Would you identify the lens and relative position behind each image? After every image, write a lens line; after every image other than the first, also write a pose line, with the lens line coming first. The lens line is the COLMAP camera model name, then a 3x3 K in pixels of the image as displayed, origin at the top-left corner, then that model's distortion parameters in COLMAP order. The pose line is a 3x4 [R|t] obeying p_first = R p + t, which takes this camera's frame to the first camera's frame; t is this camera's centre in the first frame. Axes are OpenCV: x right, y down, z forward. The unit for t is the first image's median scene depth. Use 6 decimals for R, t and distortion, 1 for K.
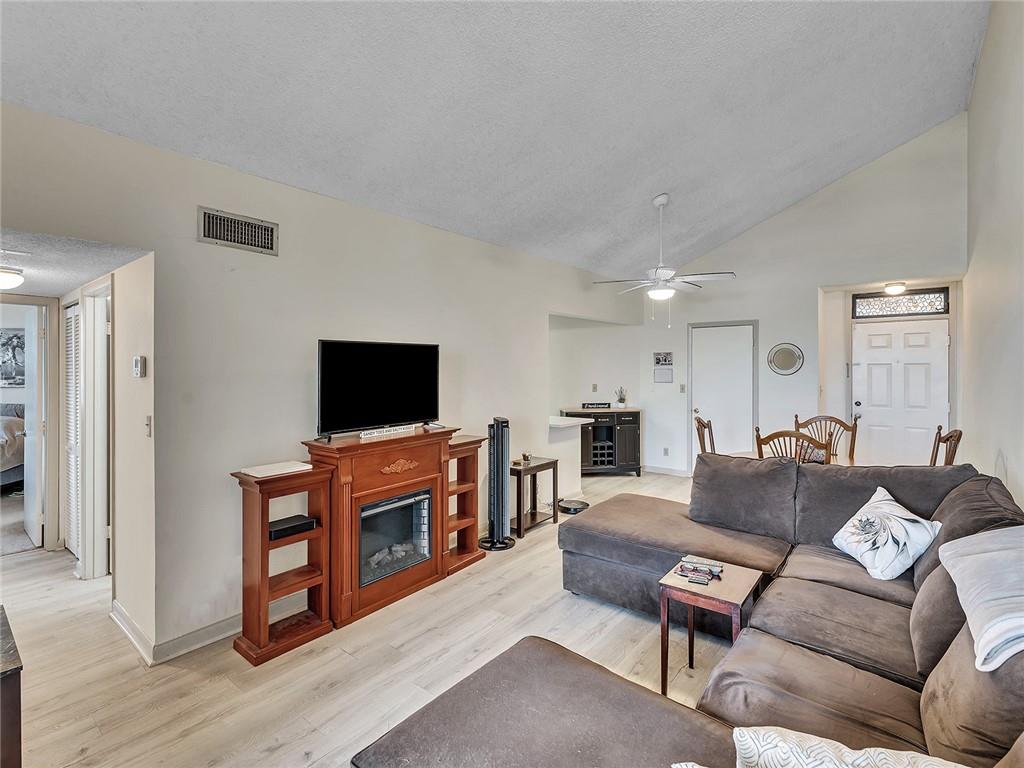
lens RADIAL K [[478.2, 0, 513.4], [0, 478.2, 369.4], [0, 0, 1]] dist [-0.000614, -0.002351]
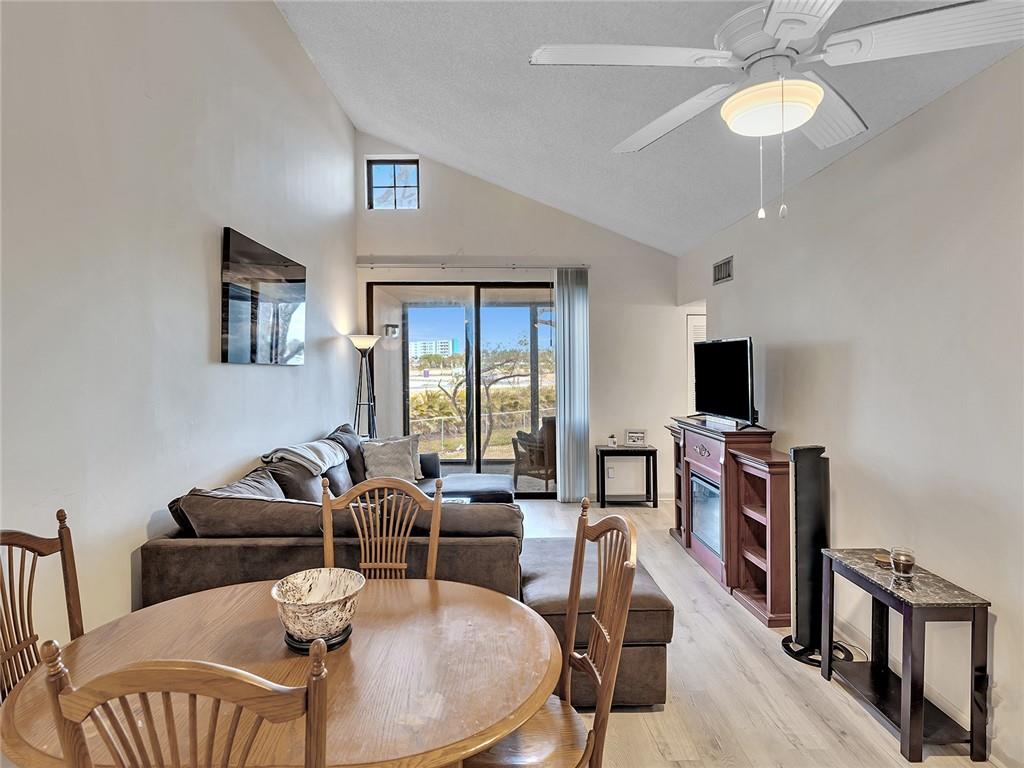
lens RADIAL K [[565.6, 0, 516.9], [0, 565.6, 363.4], [0, 0, 1]] dist [-0.003418, 0.000013]
pose [[-0.762217, 0.010587, -0.647235, 0.735572], [0.005255, 0.999935, 0.010167, -0.014151], [0.647301, 0.004348, -0.762222, 1.340817]]
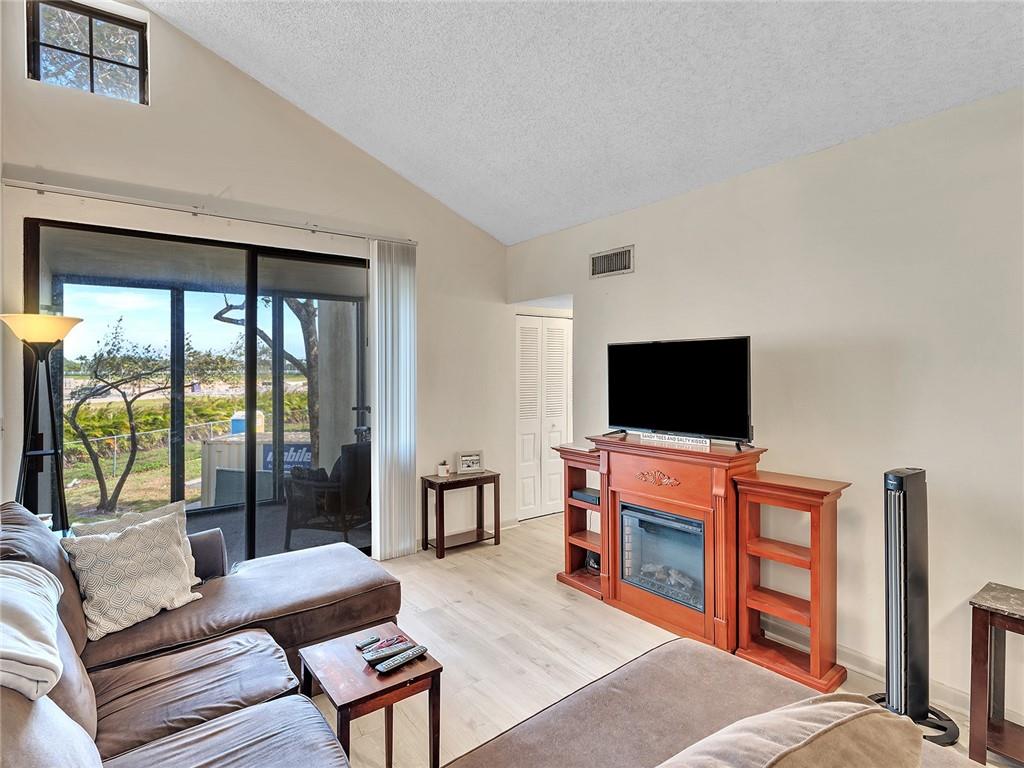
lens RADIAL K [[522.2, 0, 491.4], [0, 522.2, 366.1], [0, 0, 1]] dist [-0.004960, -0.000422]
pose [[-0.241863, 0.004290, -0.970301, 0.606739], [0.003715, 0.999987, 0.003495, -0.009839], [0.970303, -0.002760, -0.241876, 0.721055]]
